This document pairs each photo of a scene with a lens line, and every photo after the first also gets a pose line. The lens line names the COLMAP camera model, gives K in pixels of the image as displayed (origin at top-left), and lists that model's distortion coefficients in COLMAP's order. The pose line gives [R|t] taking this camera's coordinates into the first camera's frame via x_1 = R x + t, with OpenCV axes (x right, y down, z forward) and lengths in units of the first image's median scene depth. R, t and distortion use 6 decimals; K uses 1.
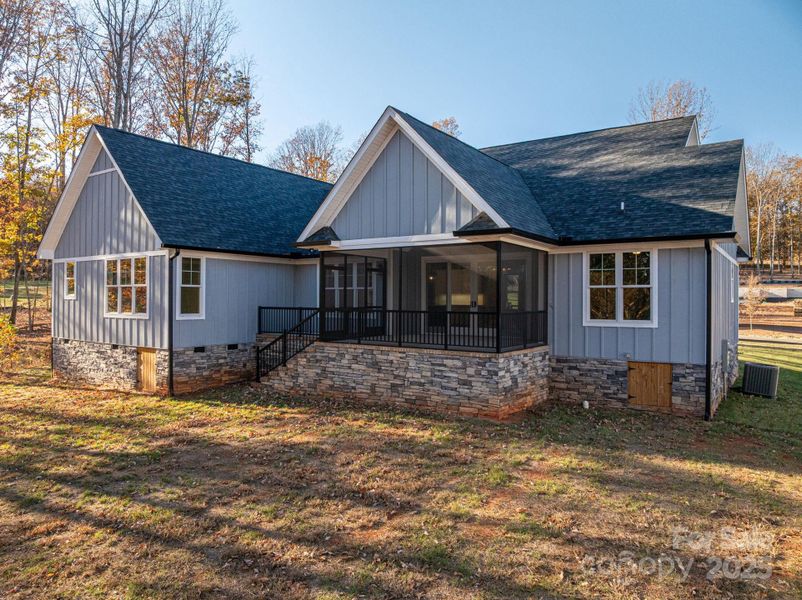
lens RADIAL K [[562.6, 0, 401.0], [0, 562.6, 300.0], [0, 0, 1]] dist [-0.031879, -0.000318]
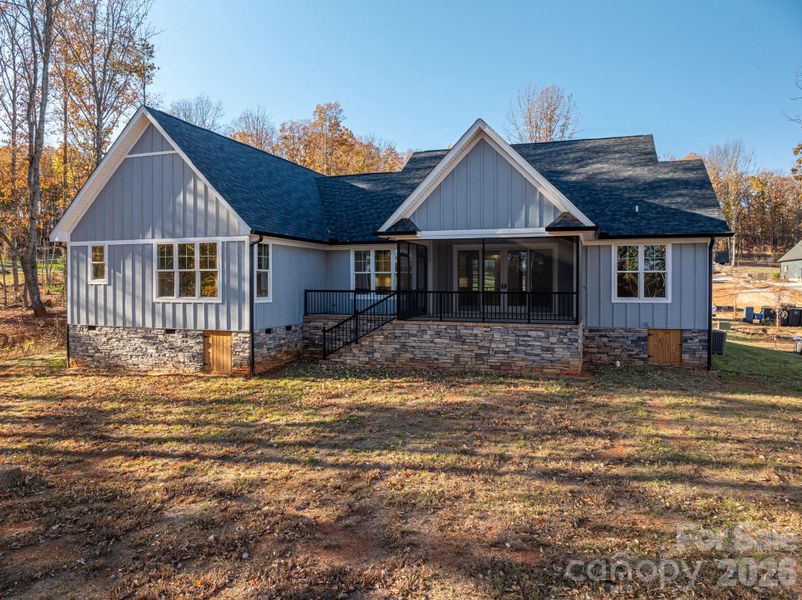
lens RADIAL K [[562.6, 0, 401.0], [0, 562.6, 300.0], [0, 0, 1]] dist [-0.031879, -0.000318]
pose [[0.962665, -0.013574, 0.270353, -0.458908], [0.004832, 0.999444, 0.032975, -0.003886], [-0.270651, -0.030438, 0.962196, -0.089922]]
